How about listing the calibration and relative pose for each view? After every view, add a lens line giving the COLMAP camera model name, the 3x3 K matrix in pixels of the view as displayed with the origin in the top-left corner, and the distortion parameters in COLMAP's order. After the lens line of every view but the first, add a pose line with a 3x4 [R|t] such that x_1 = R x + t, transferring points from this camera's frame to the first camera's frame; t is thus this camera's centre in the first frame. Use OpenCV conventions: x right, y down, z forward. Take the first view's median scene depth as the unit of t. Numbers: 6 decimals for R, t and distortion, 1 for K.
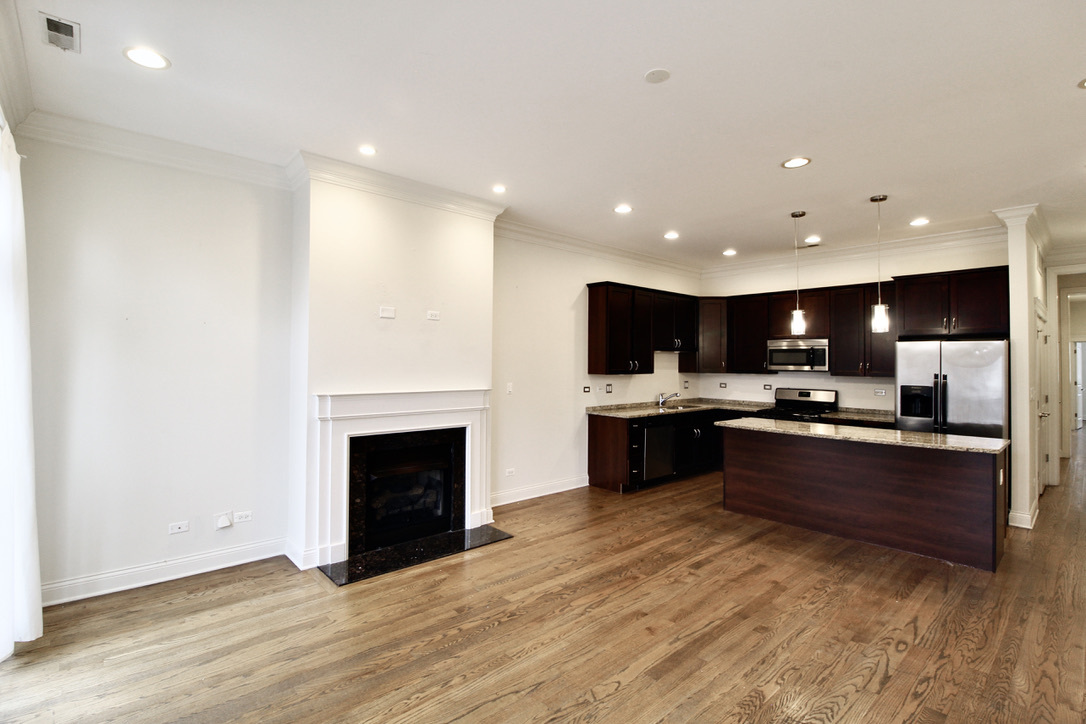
lens RADIAL K [[505.7, 0, 539.9], [0, 505.7, 352.6], [0, 0, 1]] dist [0.000192, -0.012977]
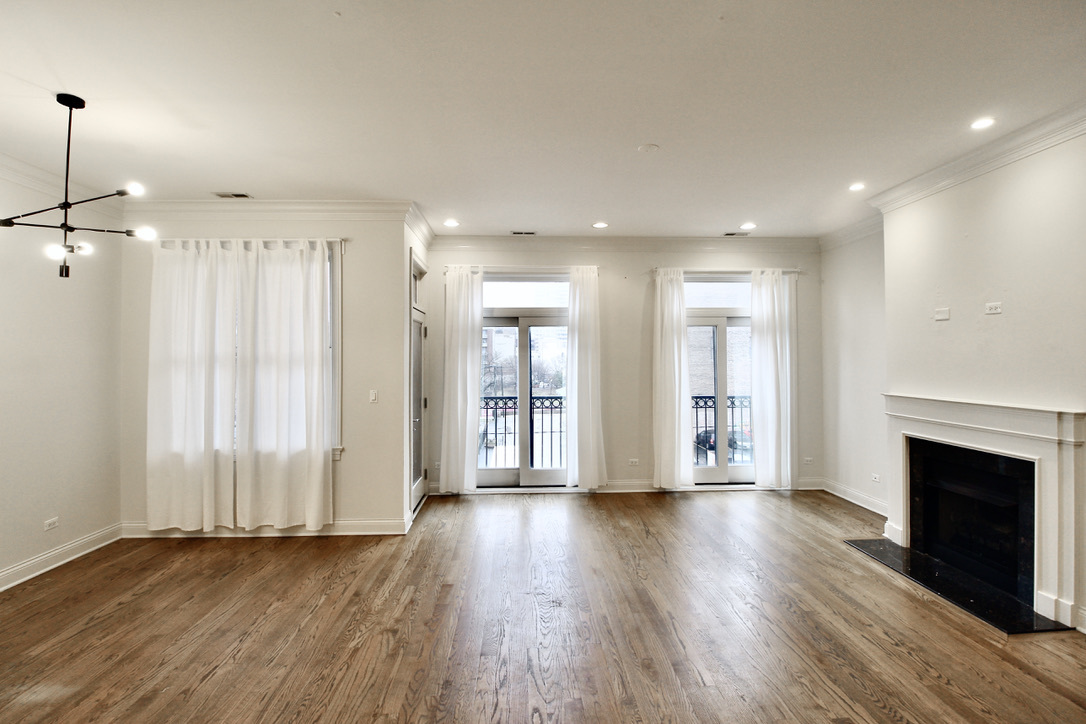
lens RADIAL K [[505.7, 0, 539.9], [0, 505.7, 352.6], [0, 0, 1]] dist [0.000192, -0.012977]
pose [[-0.635682, -0.013347, -0.771836, 0.857880], [0.015310, 0.999436, -0.029892, 0.008276], [0.771799, -0.030819, -0.635119, 0.972223]]
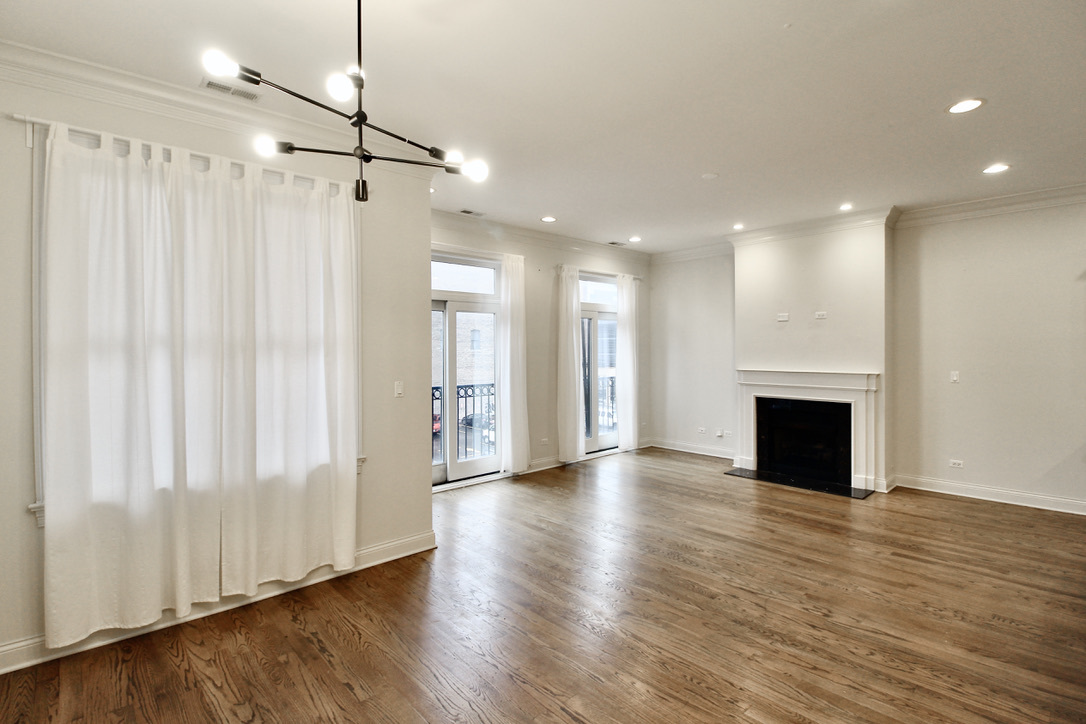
lens RADIAL K [[513.6, 0, 542.3], [0, 513.6, 350.6], [0, 0, 1]] dist [-0.001156, -0.011518]
pose [[0.016477, -0.003408, -0.999858, 1.147876], [0.024169, 0.999703, -0.003009, 0.005387], [0.999572, -0.024116, 0.016554, 0.252568]]
